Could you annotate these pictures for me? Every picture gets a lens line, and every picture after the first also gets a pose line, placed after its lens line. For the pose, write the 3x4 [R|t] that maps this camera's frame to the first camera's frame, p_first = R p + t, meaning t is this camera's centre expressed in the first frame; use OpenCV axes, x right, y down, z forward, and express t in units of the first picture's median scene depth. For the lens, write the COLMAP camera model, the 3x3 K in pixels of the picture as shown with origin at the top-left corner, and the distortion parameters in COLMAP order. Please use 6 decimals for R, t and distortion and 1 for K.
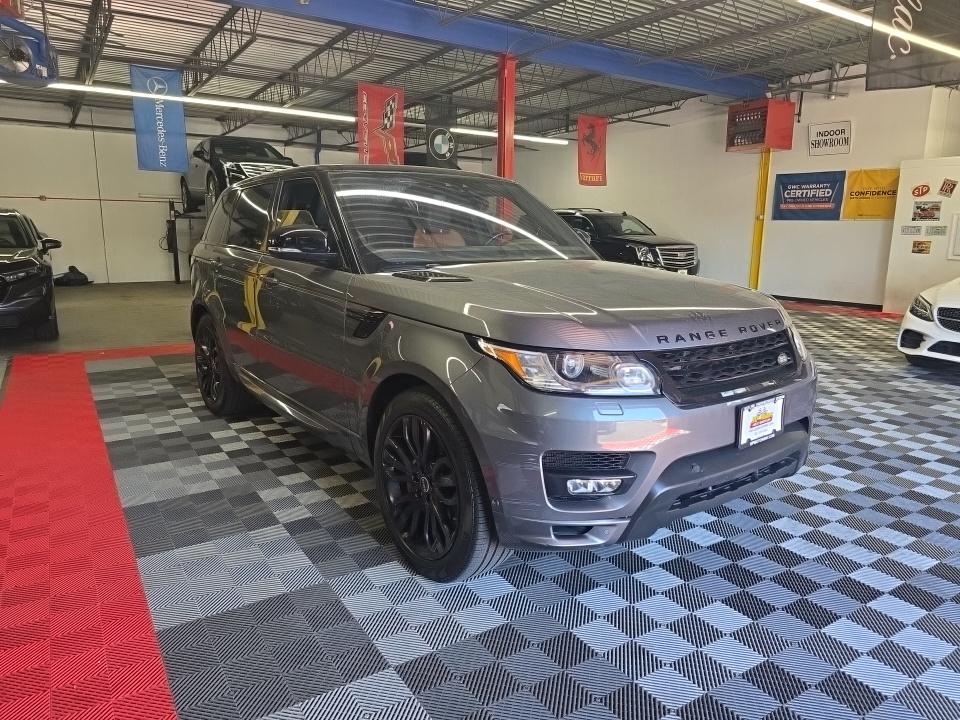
lens RADIAL K [[640.3, 0, 481.5], [0, 640.3, 375.4], [0, 0, 1]] dist [0.002518, -0.026688]
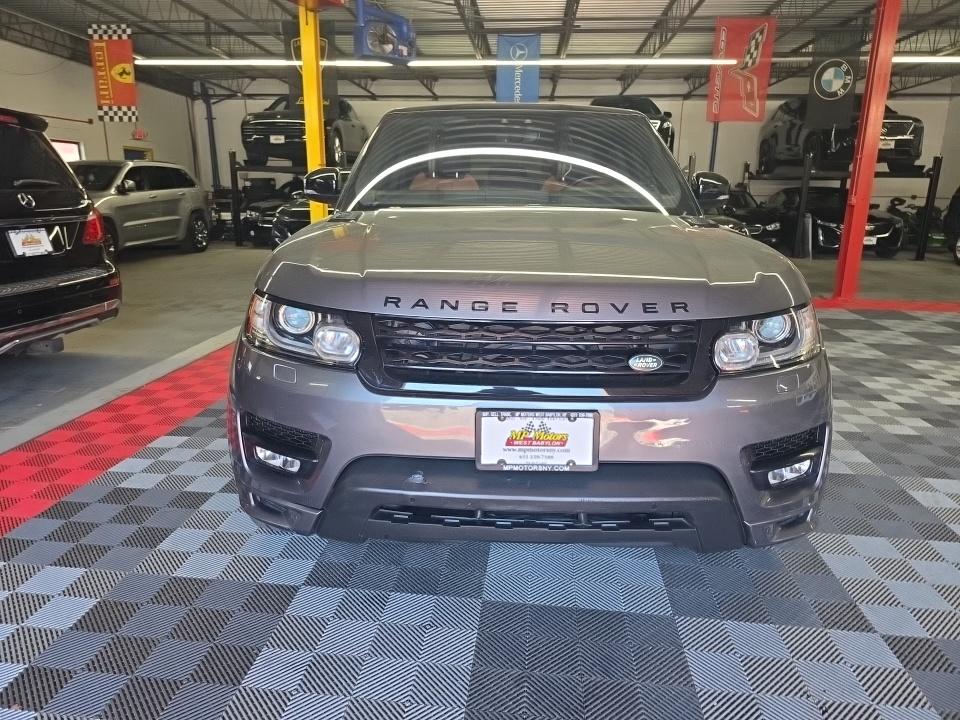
lens RADIAL K [[648.5, 0, 487.7], [0, 648.5, 361.9], [0, 0, 1]] dist [0.055398, -0.057159]
pose [[0.765925, 0.161033, -0.622436, 0.198576], [-0.143461, 0.986522, 0.078694, -0.014342], [0.626719, 0.029022, 0.778704, 0.104075]]
